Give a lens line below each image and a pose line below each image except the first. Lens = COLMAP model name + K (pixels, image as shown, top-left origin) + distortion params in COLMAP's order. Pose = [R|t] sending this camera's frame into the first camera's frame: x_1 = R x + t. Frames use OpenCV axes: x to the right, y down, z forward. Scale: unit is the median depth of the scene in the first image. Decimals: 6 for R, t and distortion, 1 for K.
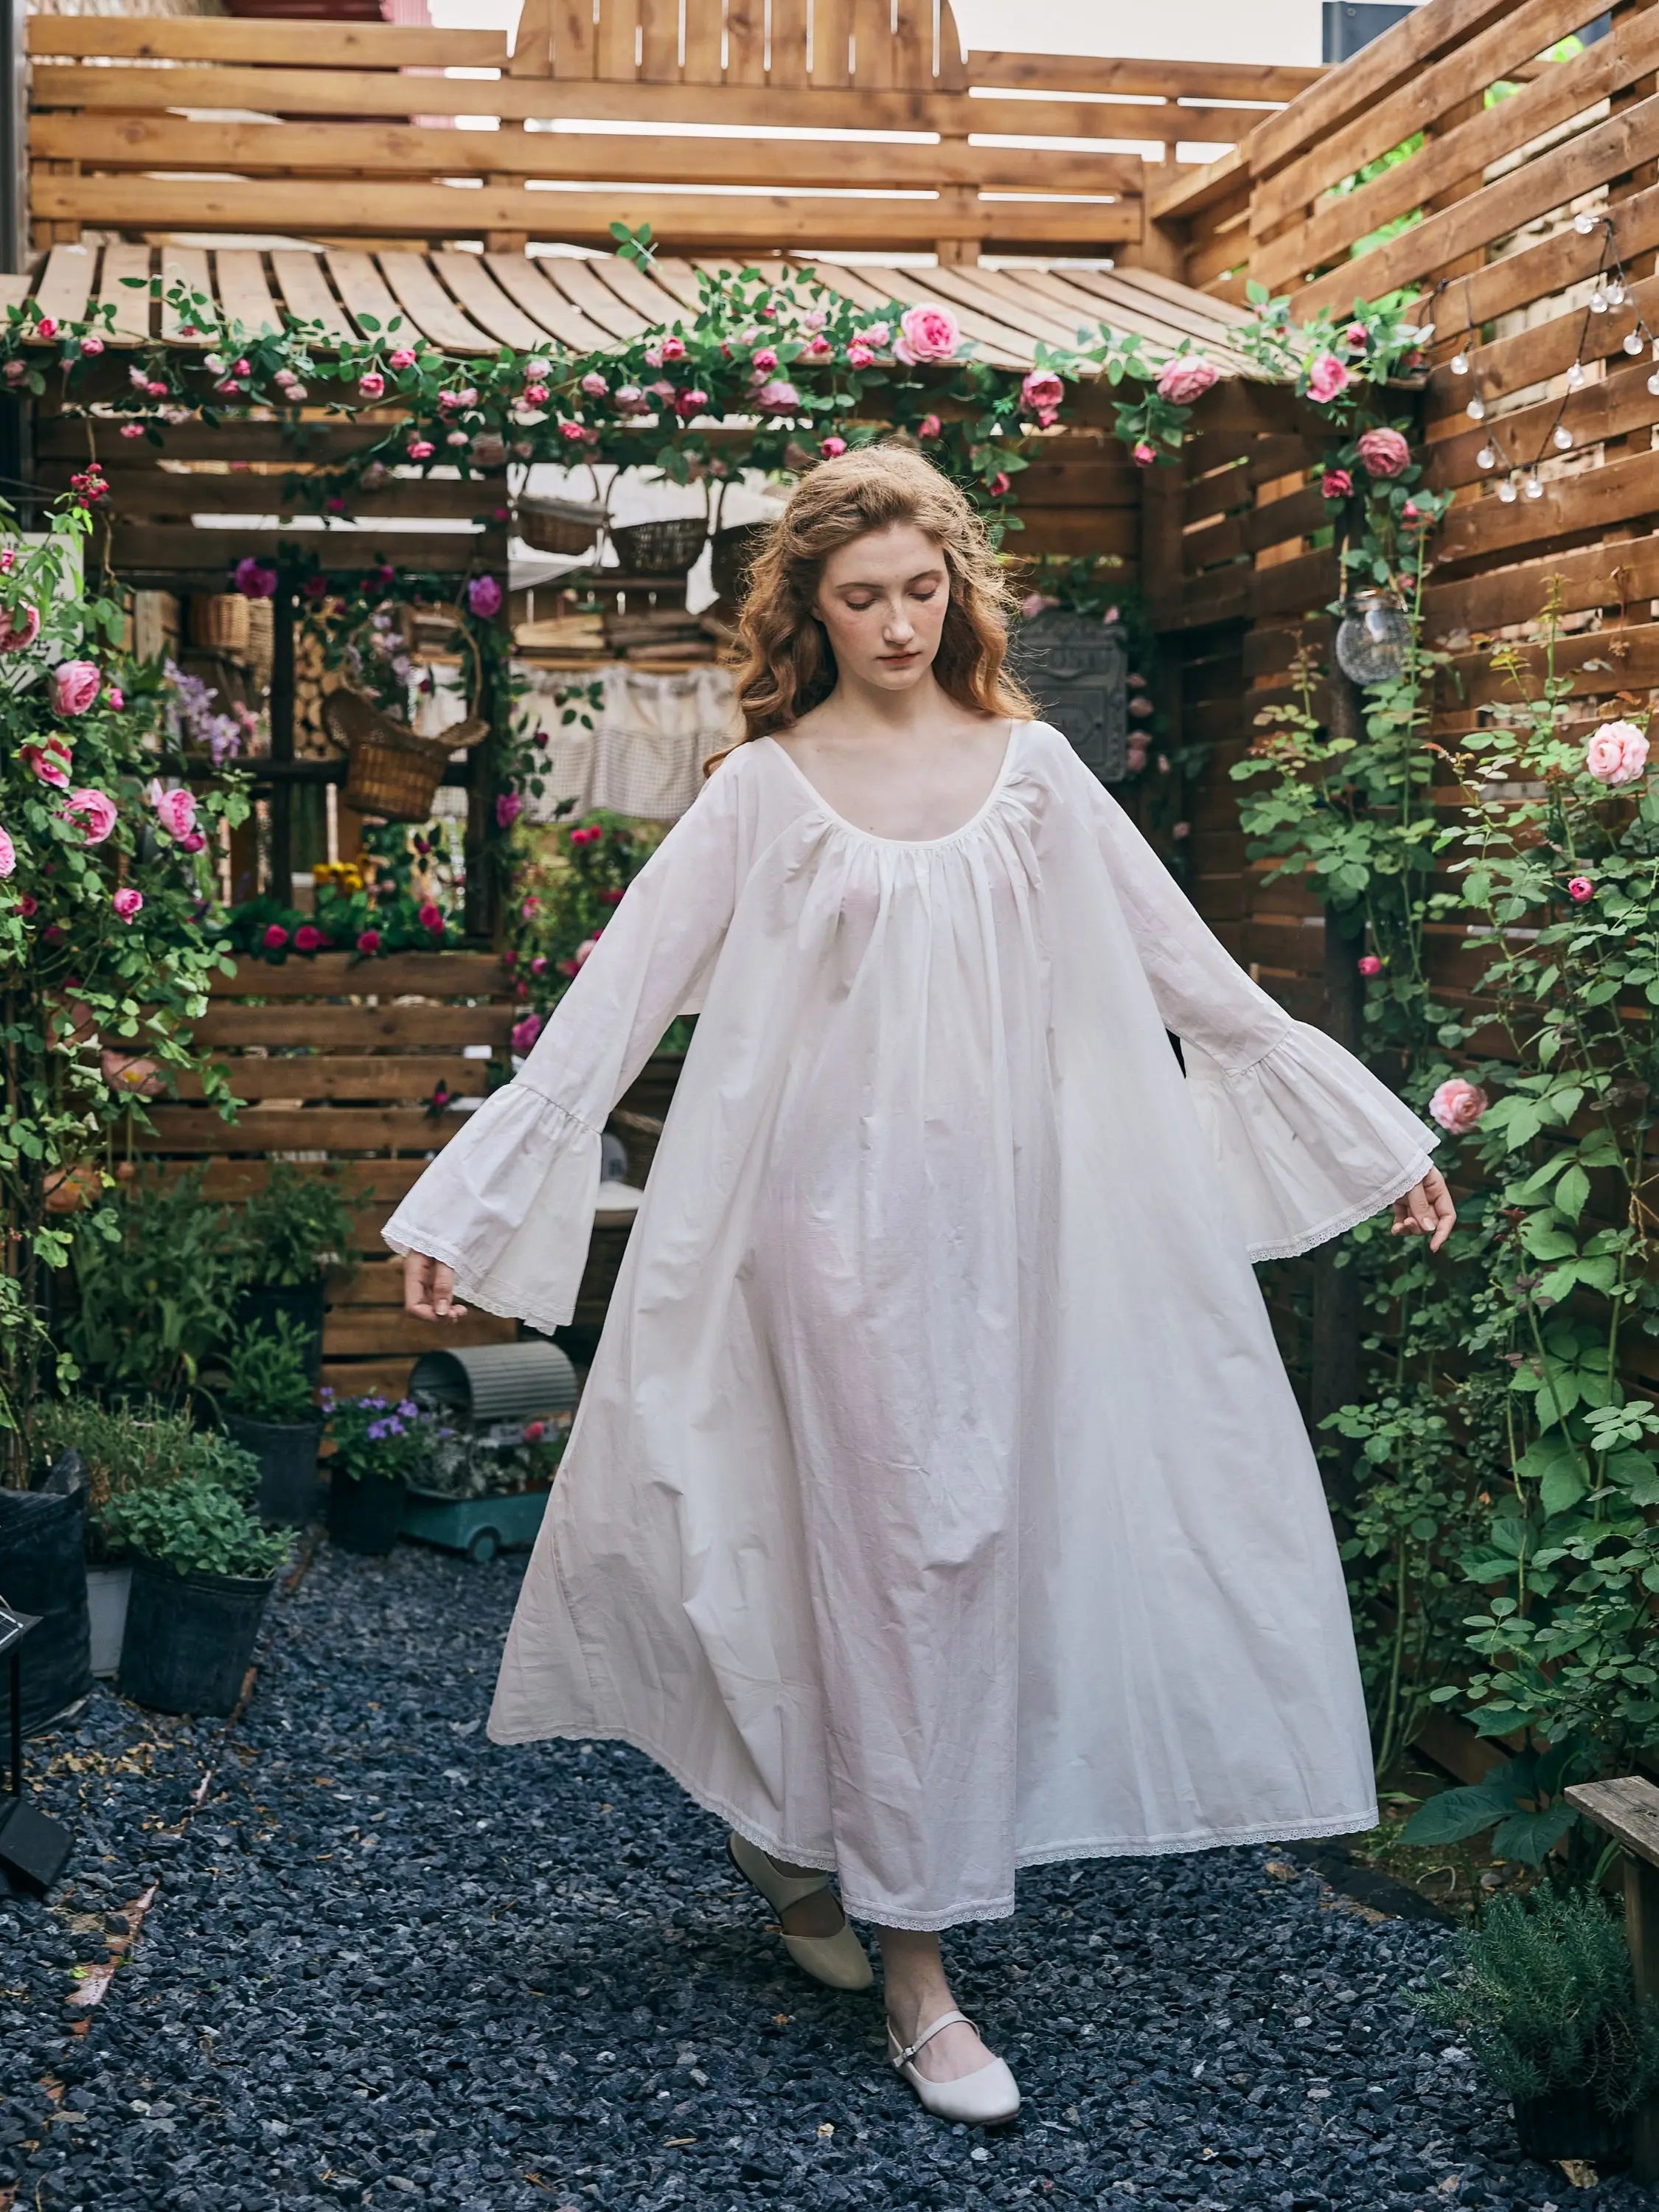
lens RADIAL K [[3473.7, 0, 798.7], [0, 3473.7, 1102.3], [0, 0, 1]] dist [-0.026693, 0.053942]
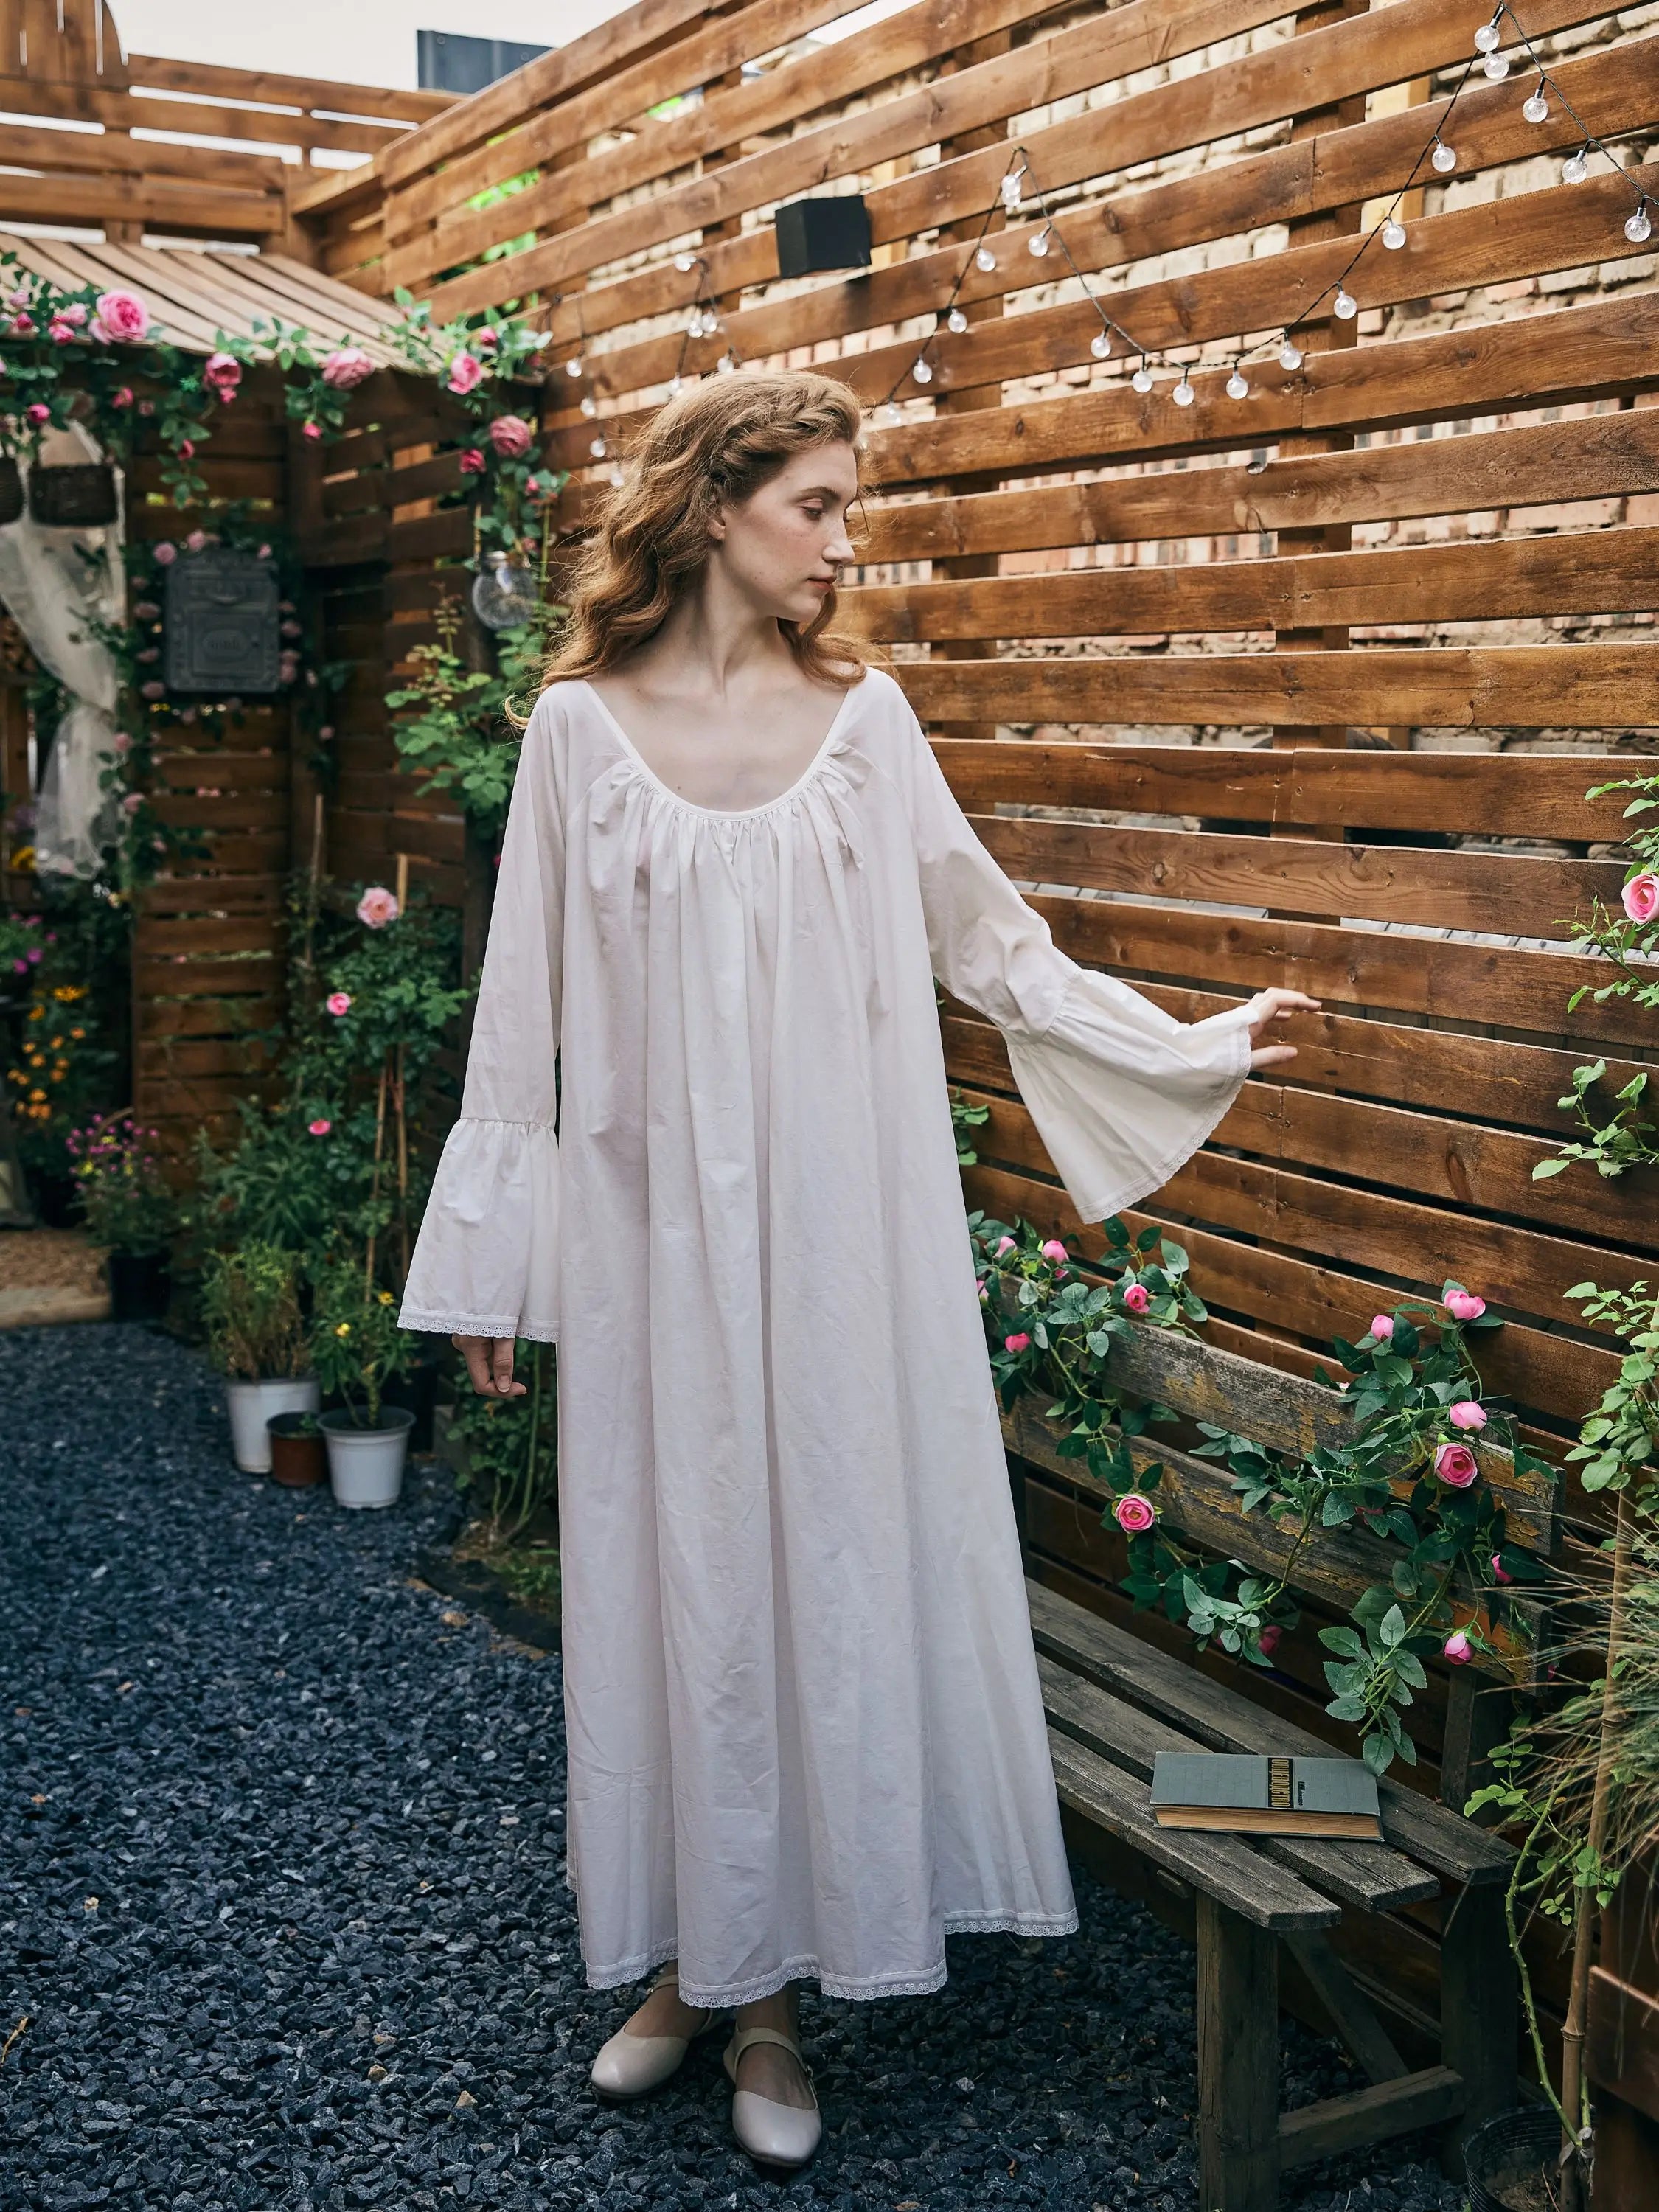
lens RADIAL K [[2775.9, 0, 824.7], [0, 2775.9, 1030.4], [0, 0, 1]] dist [0.011791, 0.101715]
pose [[0.953261, -0.021746, 0.301365, -0.024212], [0.008116, 0.998890, 0.046409, -0.026105], [-0.302040, -0.041794, 0.952379, 0.038617]]
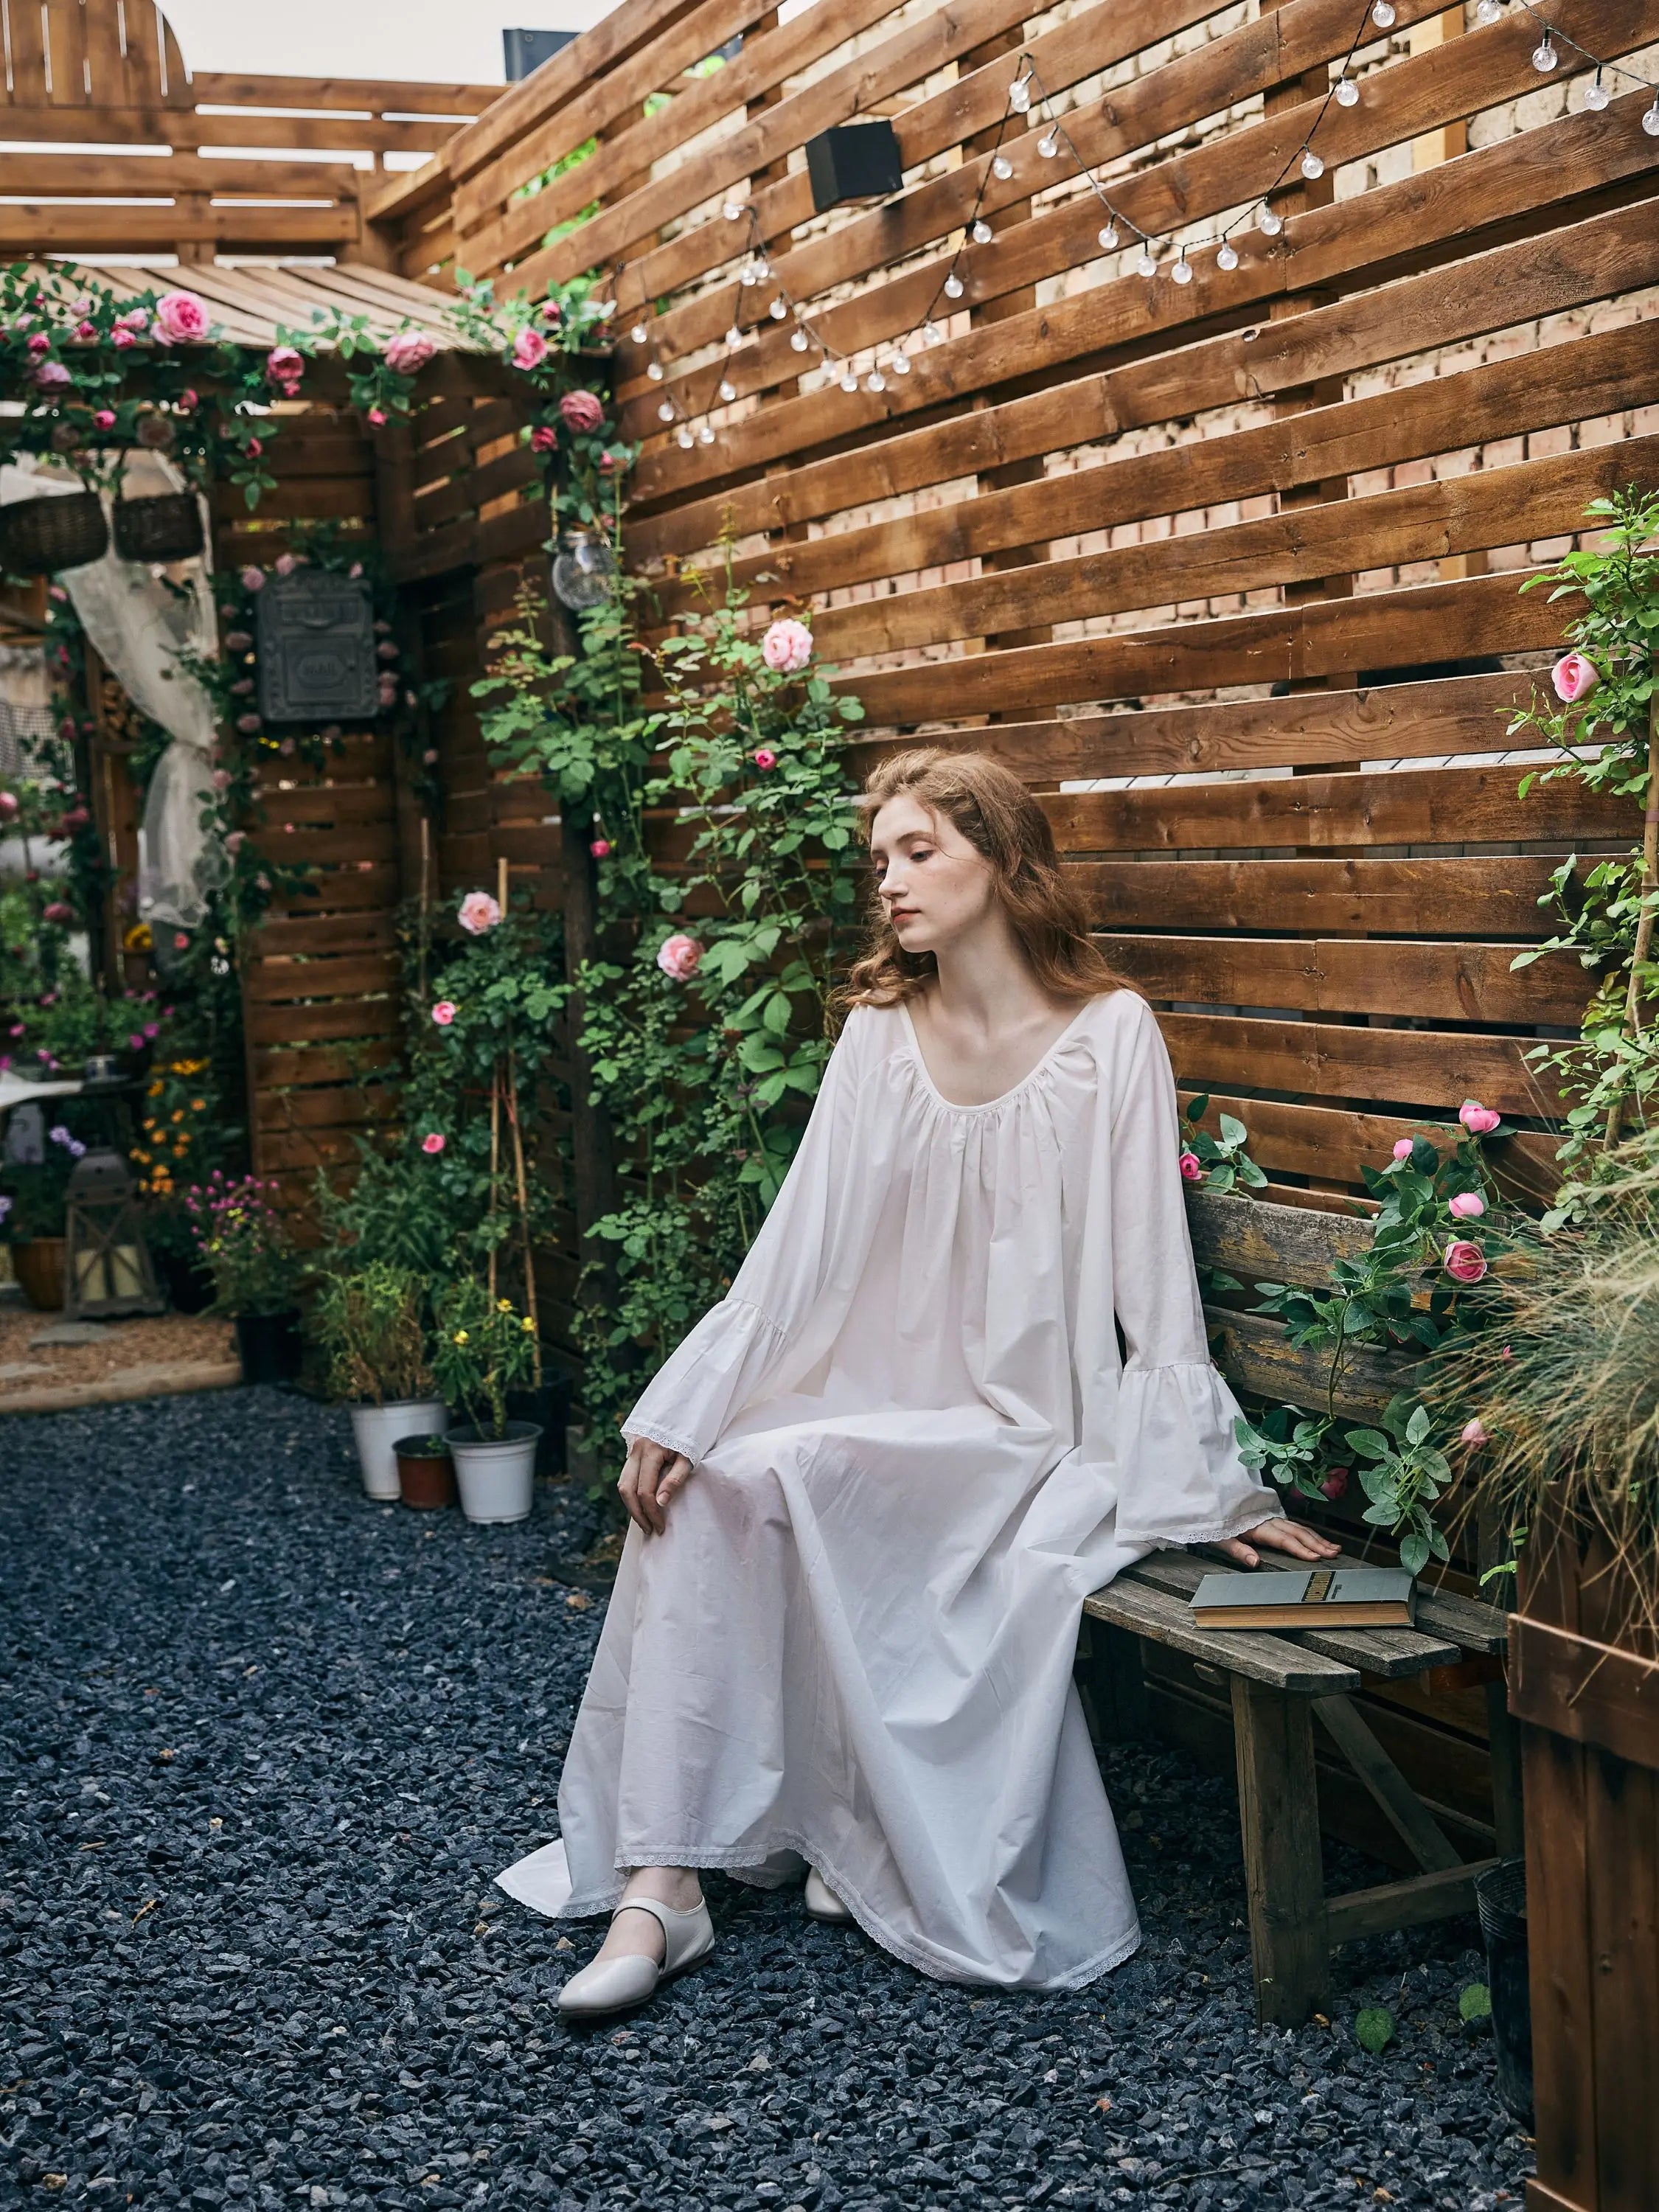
lens RADIAL K [[3236.3, 0, 808.2], [0, 3236.3, 1111.2], [0, 0, 1]] dist [-0.040635, 0.089586]
pose [[0.973111, -0.073384, 0.218336, -0.013378], [0.069964, 0.997276, 0.023365, 0.030230], [-0.219456, -0.007461, 0.975594, -0.090229]]
